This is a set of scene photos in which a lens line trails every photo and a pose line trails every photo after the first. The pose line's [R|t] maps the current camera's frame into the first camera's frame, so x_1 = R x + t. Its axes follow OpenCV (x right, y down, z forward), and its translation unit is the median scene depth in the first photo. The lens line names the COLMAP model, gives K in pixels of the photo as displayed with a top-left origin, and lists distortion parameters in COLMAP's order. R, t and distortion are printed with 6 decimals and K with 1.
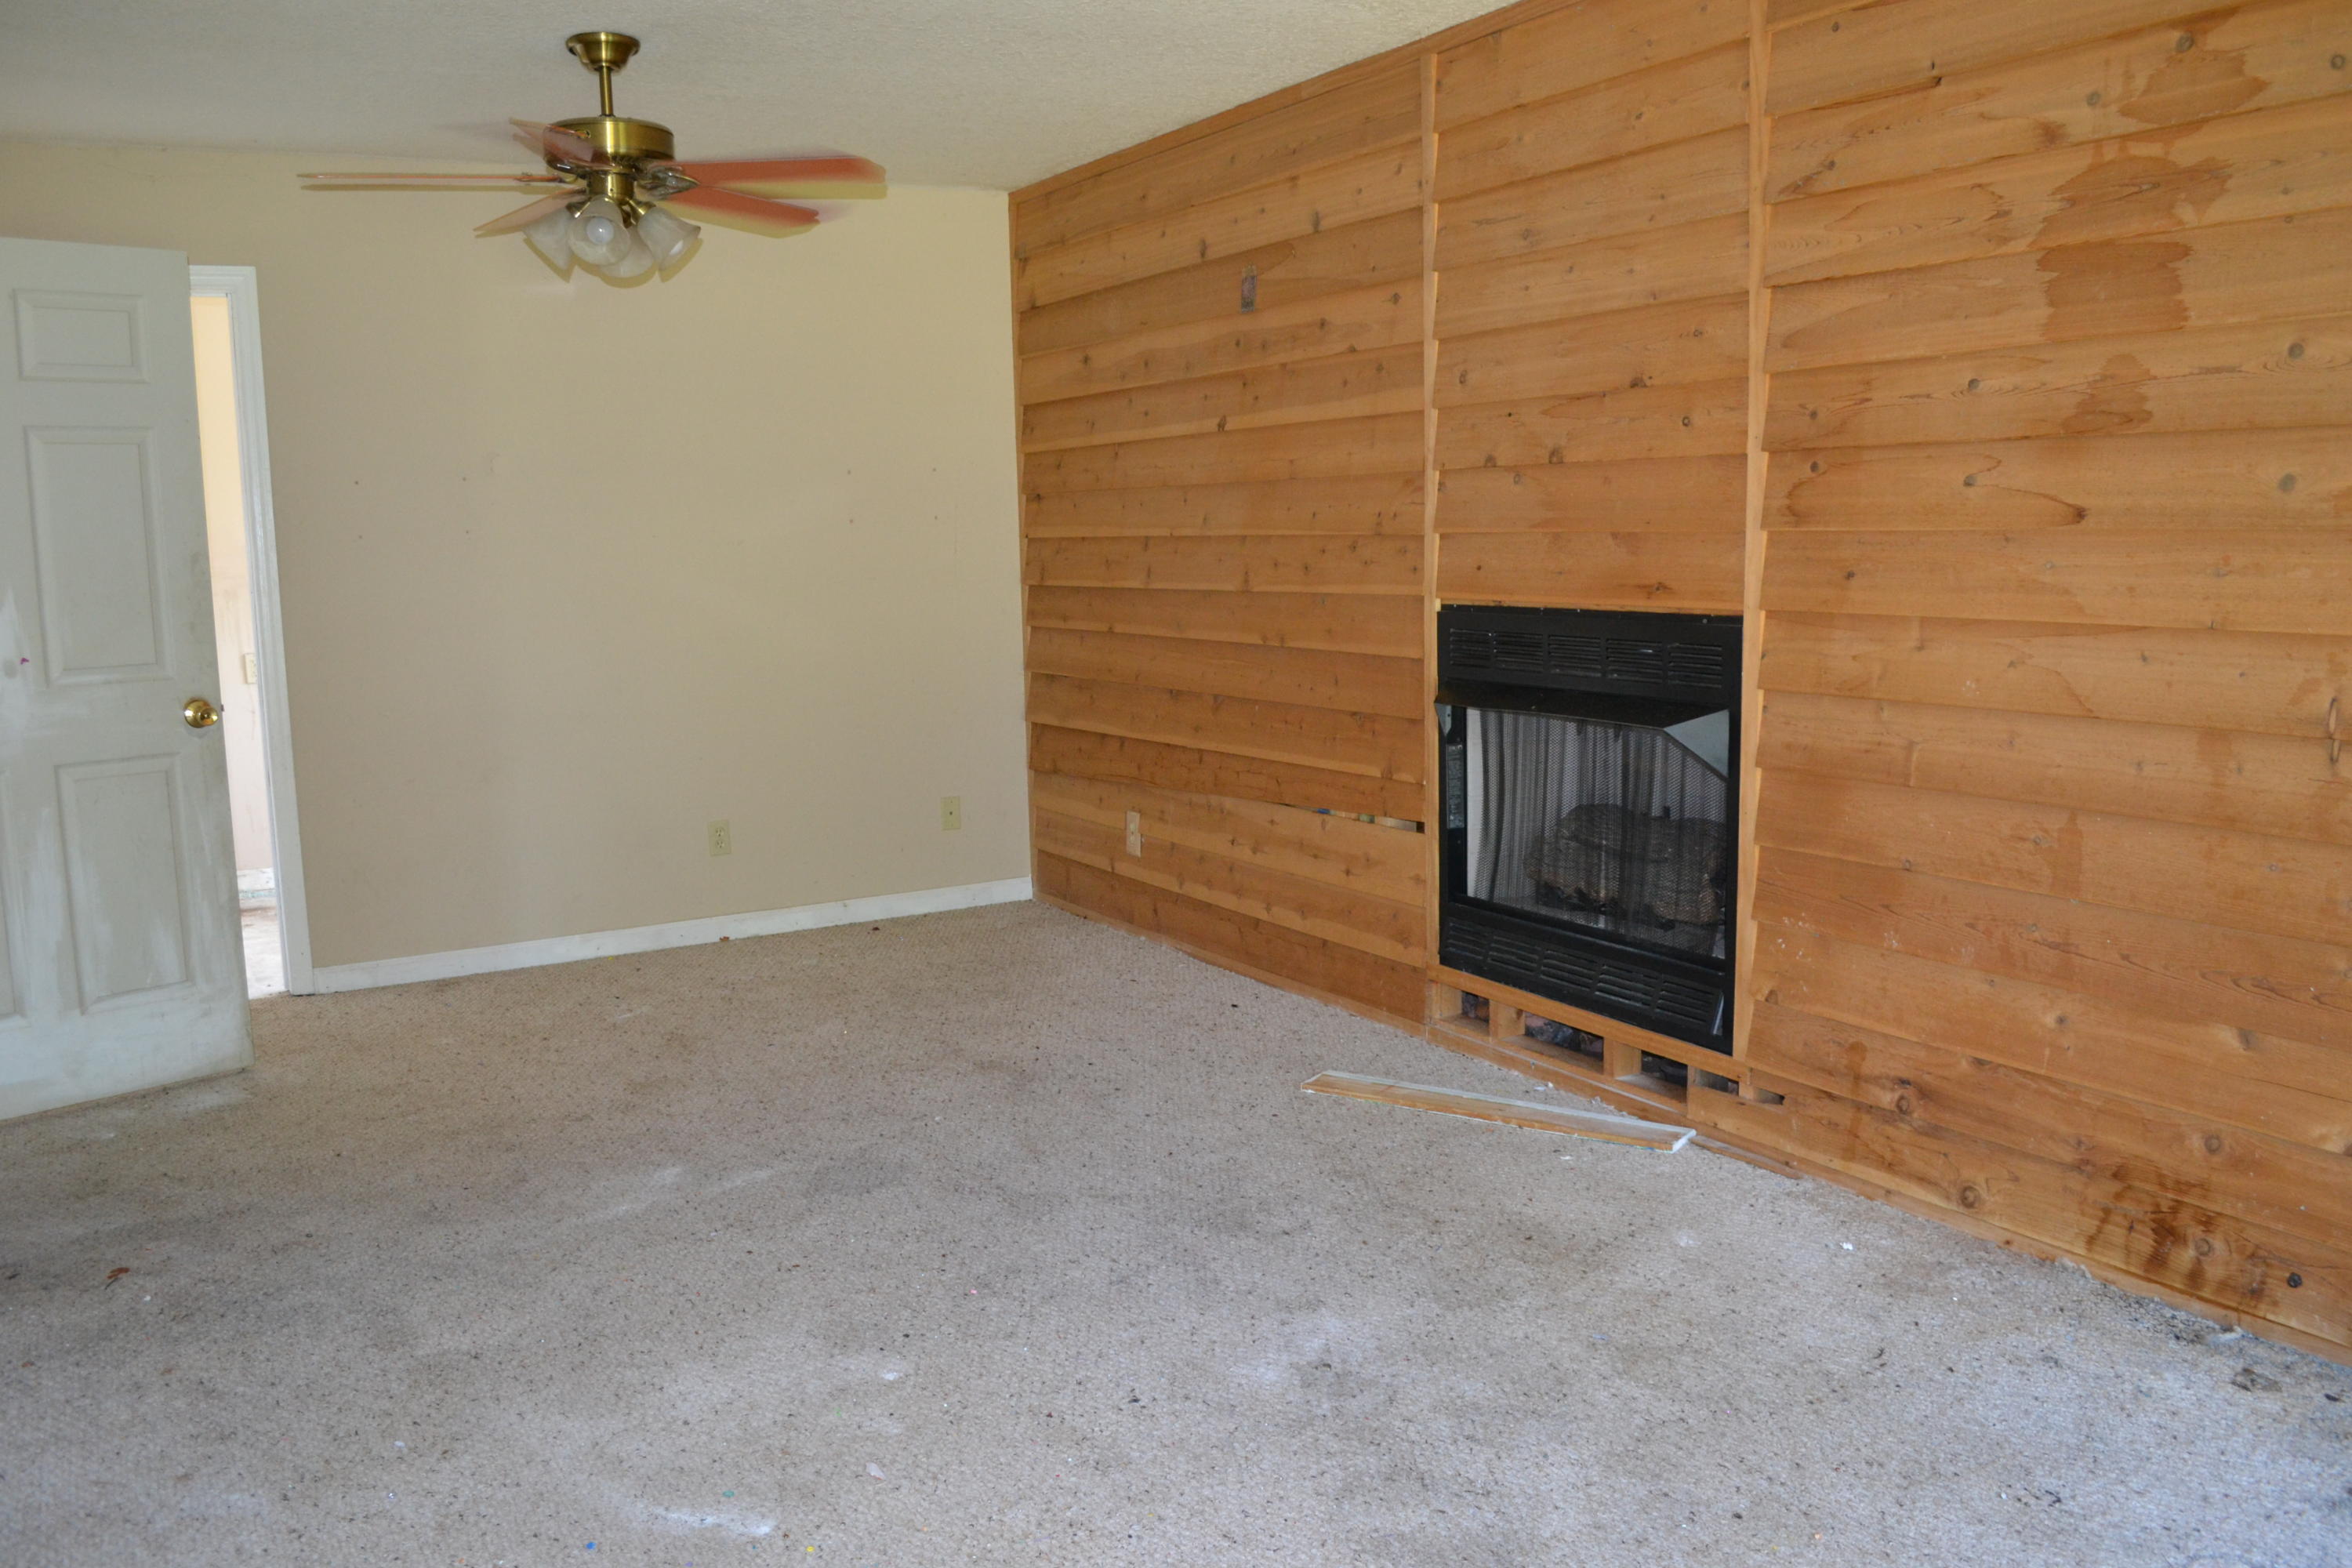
lens RADIAL K [[1862.4, 0, 1175.2], [0, 1862.4, 751.2], [0, 0, 1]] dist [-0.051616, -0.006781]
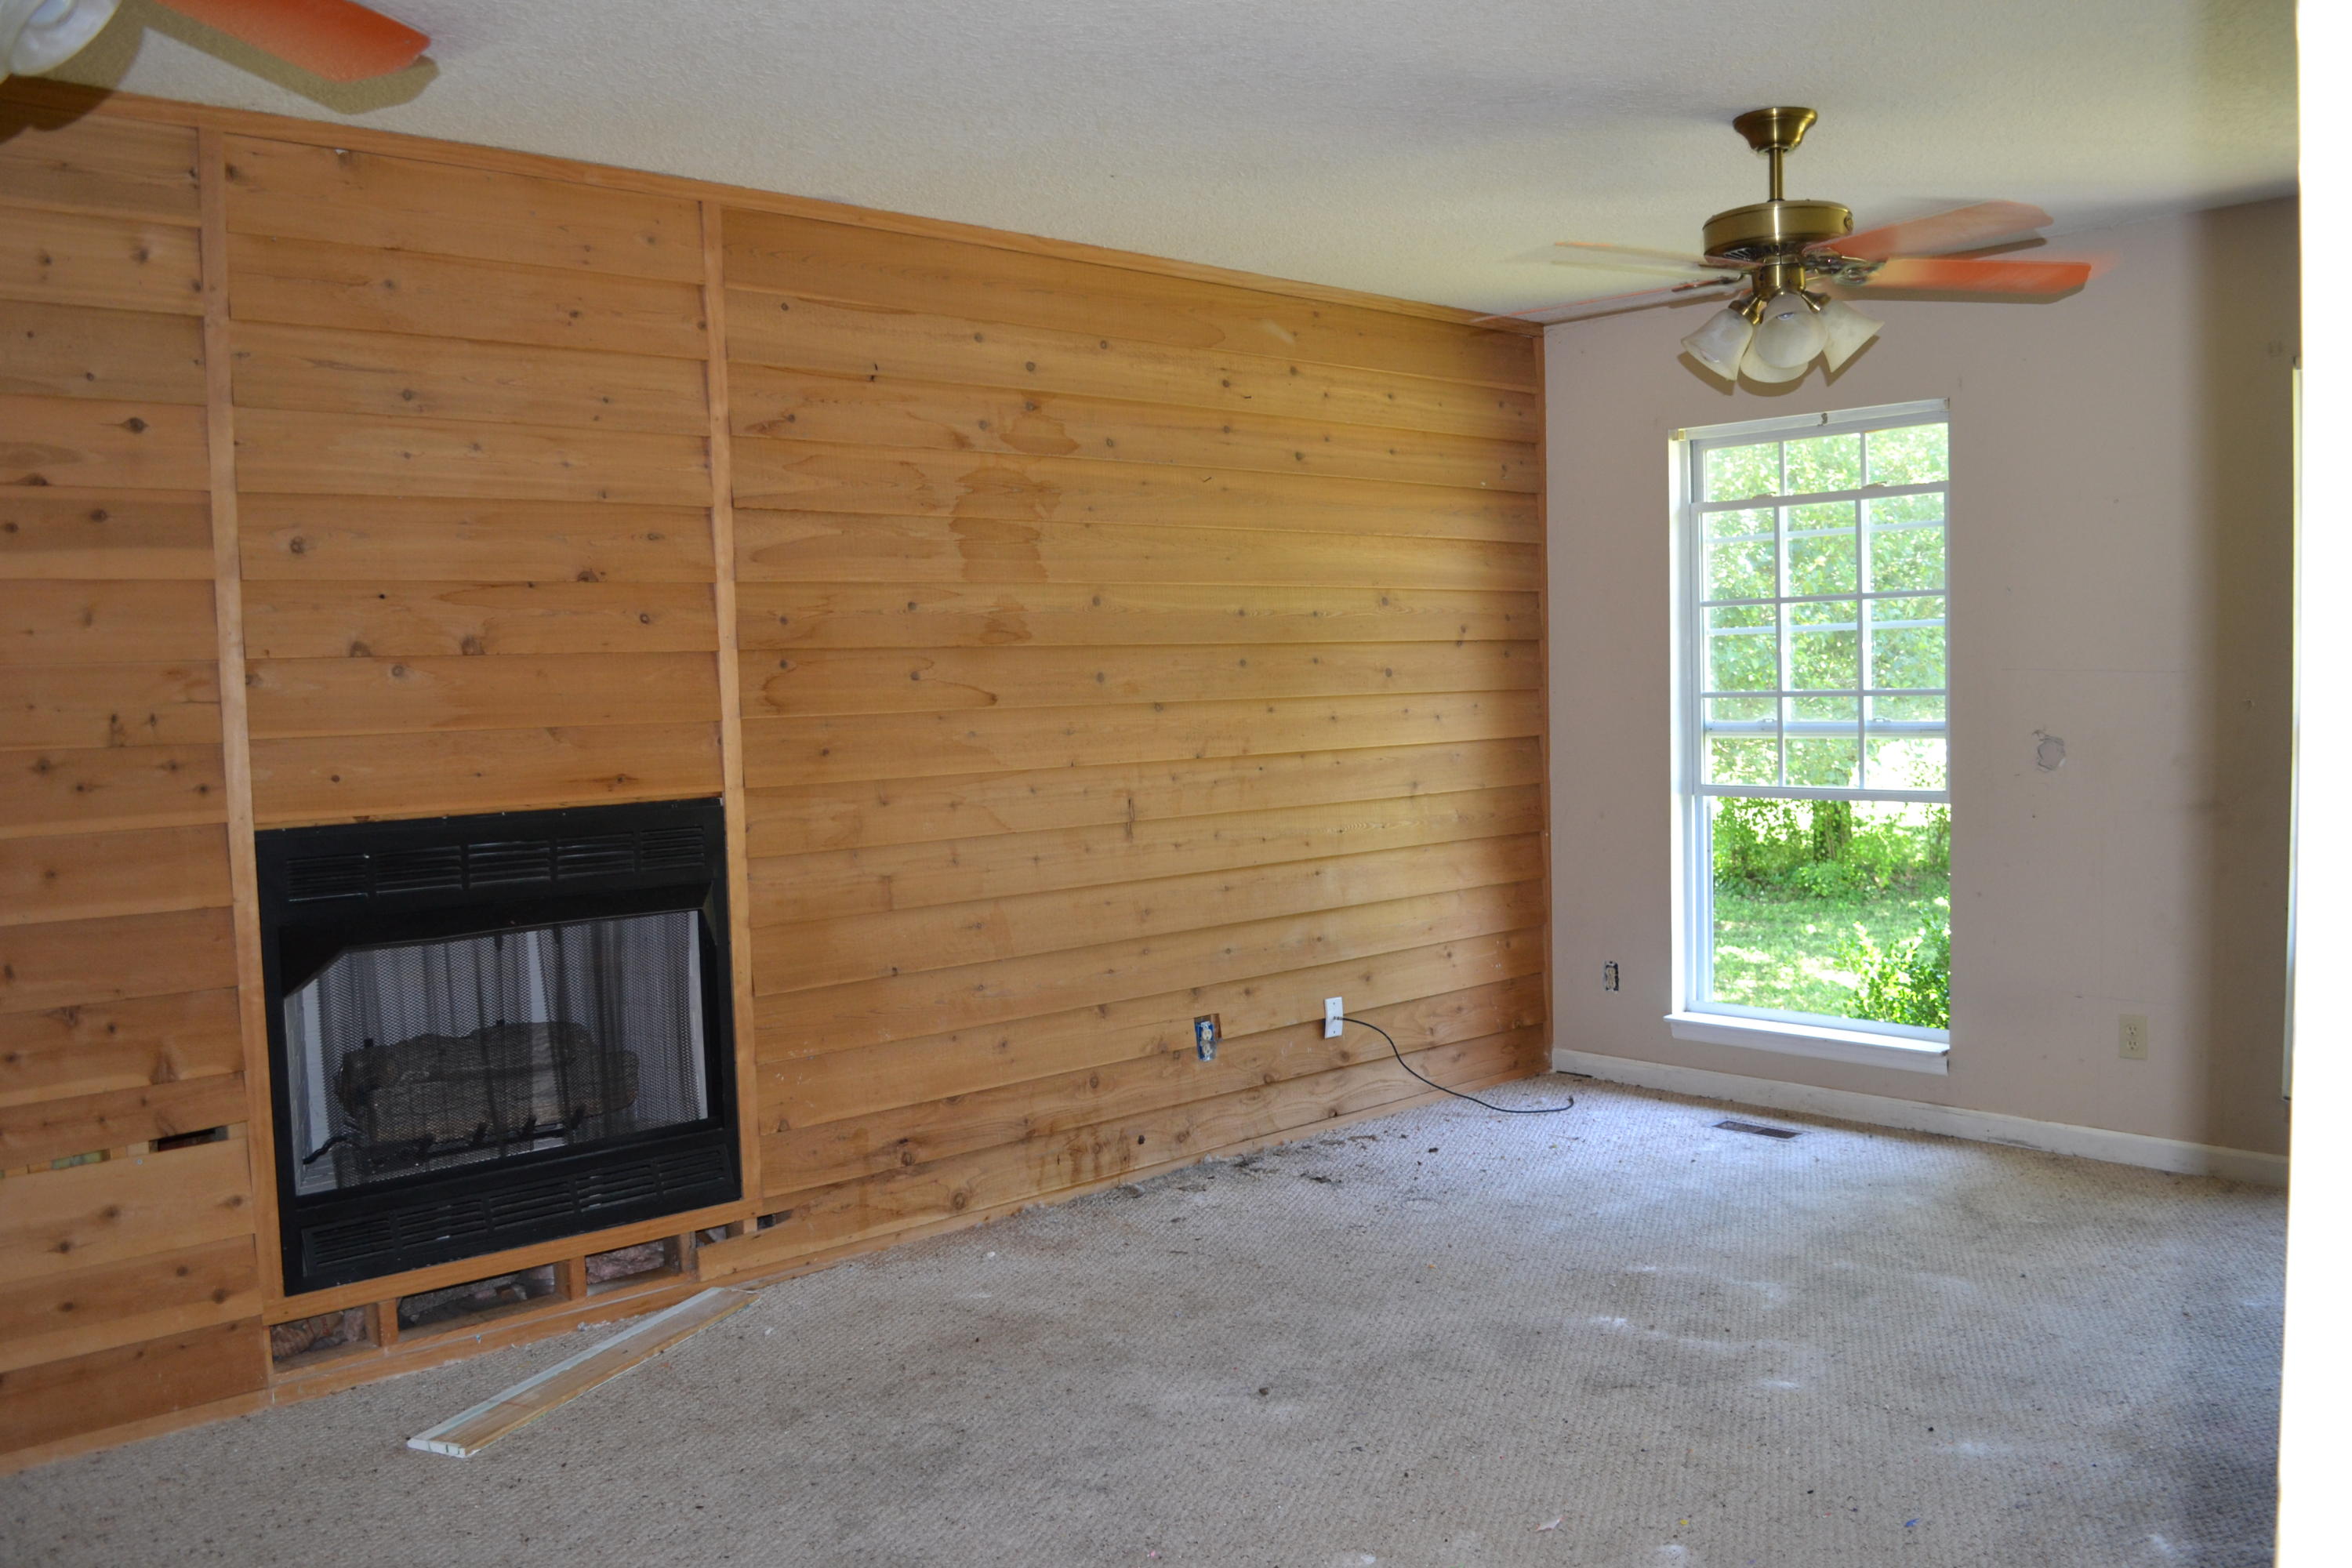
lens RADIAL K [[1861.5, 0, 1176.0], [0, 1861.5, 784.0], [0, 0, 1]] dist [-0.083799, 0.011840]
pose [[-0.201182, -0.029629, 0.979106, -0.869190], [0.150959, 0.986664, 0.060876, -0.111951], [-0.967852, 0.160052, -0.194026, 0.996646]]
